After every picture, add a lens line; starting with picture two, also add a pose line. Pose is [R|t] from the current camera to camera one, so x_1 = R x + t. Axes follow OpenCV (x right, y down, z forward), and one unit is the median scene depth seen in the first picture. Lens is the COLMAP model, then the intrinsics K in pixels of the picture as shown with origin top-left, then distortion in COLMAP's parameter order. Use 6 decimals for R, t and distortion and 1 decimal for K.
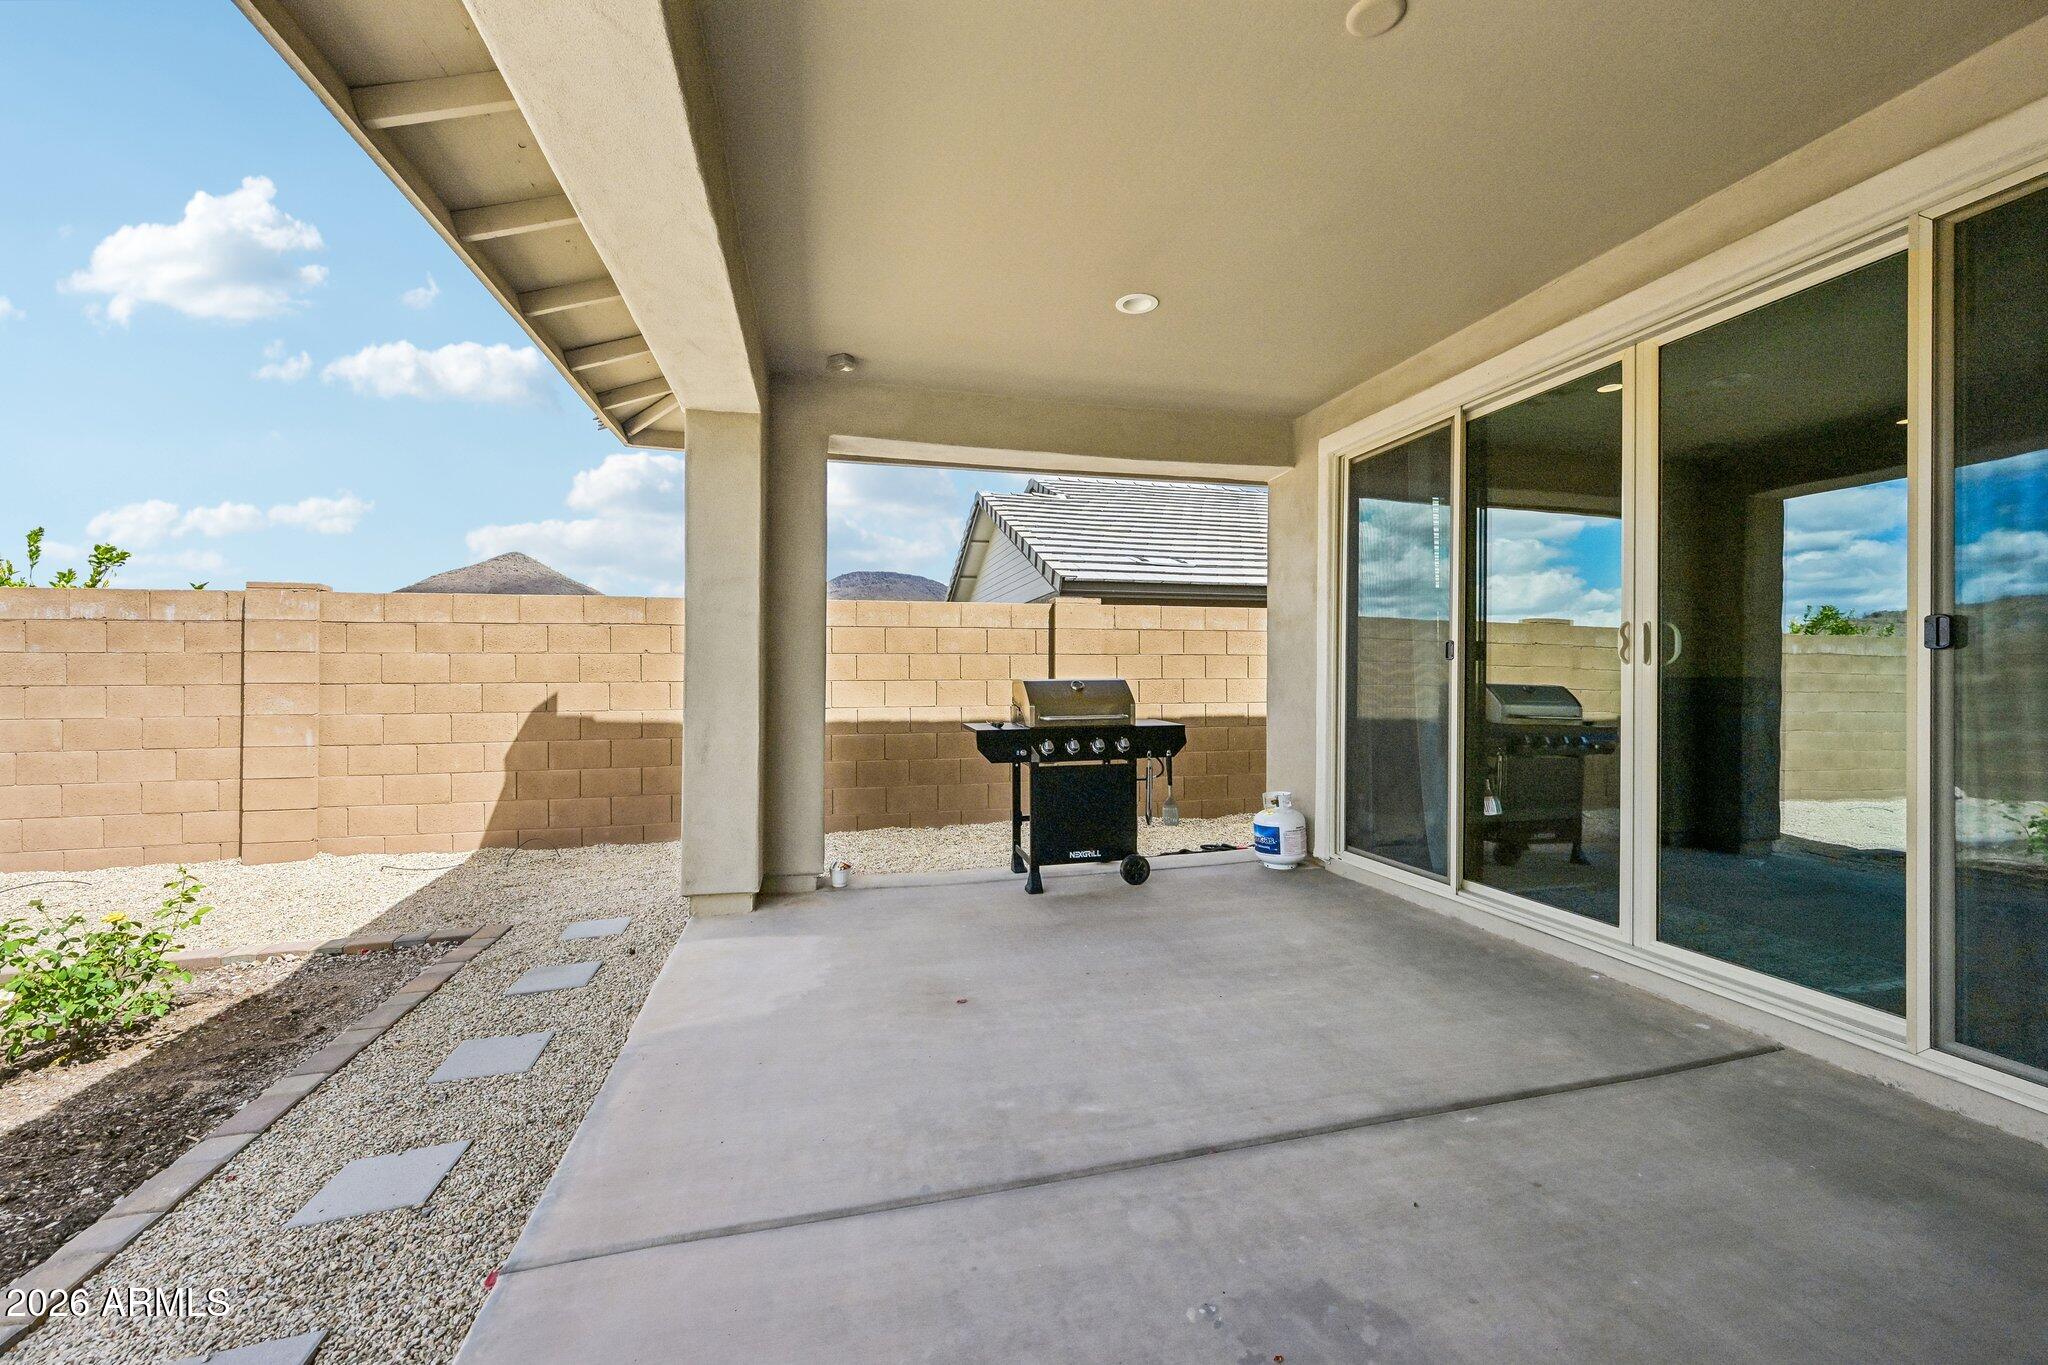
lens RADIAL K [[806.7, 0, 1020.1], [0, 806.7, 672.1], [0, 0, 1]] dist [0.002640, 0.000357]
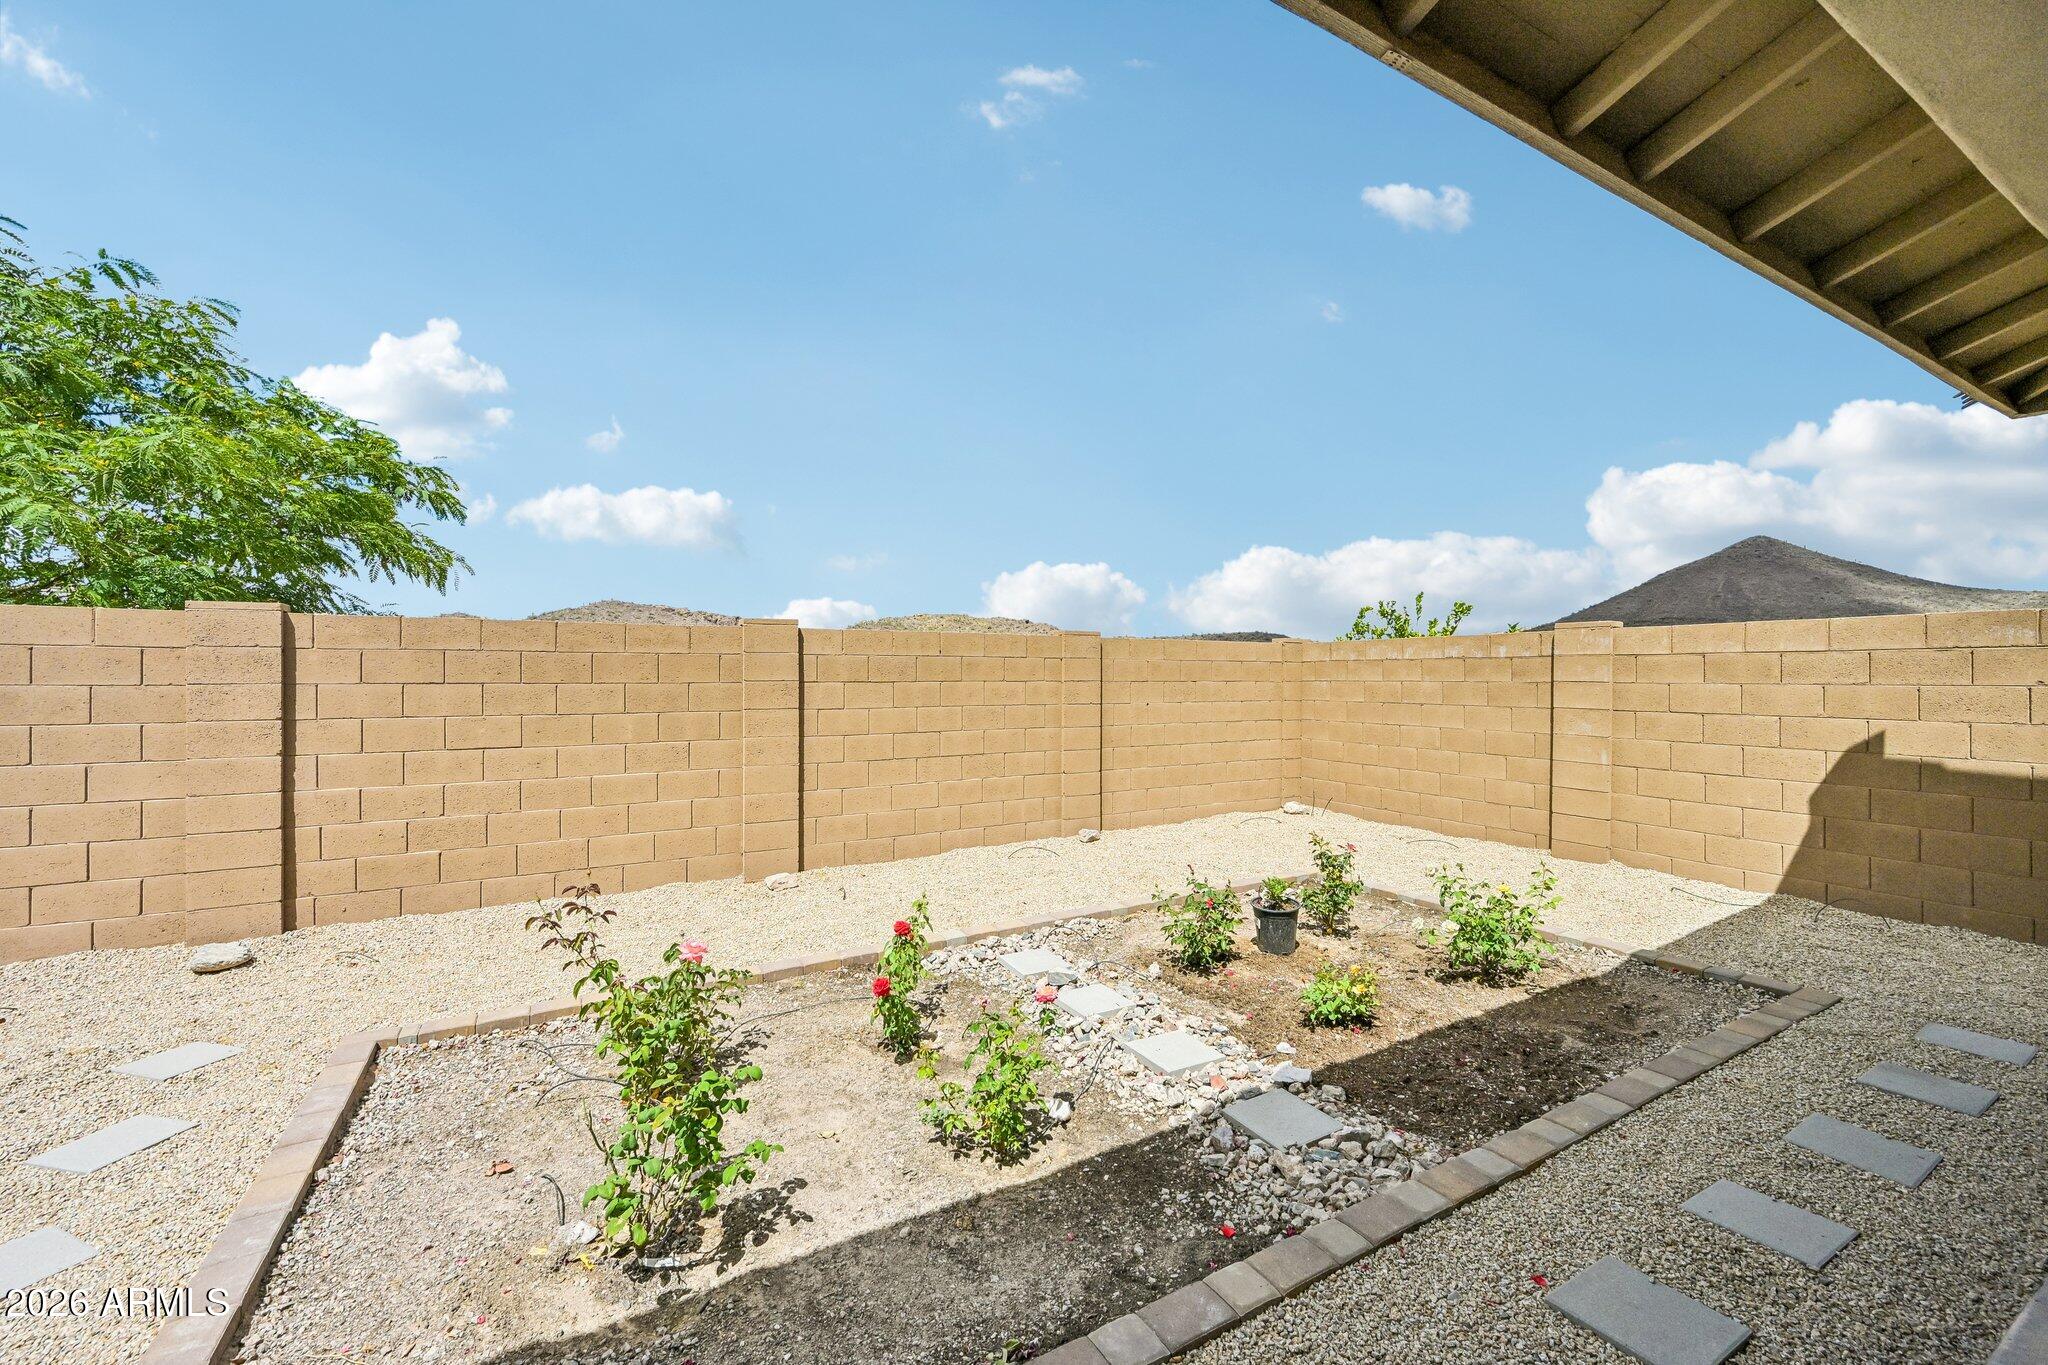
lens RADIAL K [[806.7, 0, 1020.1], [0, 806.7, 672.1], [0, 0, 1]] dist [0.002640, 0.000357]
pose [[0.273019, 0.001610, -0.962007, -0.011145], [0.000019, 0.999999, 0.001679, -0.047193], [0.962009, -0.000476, 0.273019, -0.117298]]
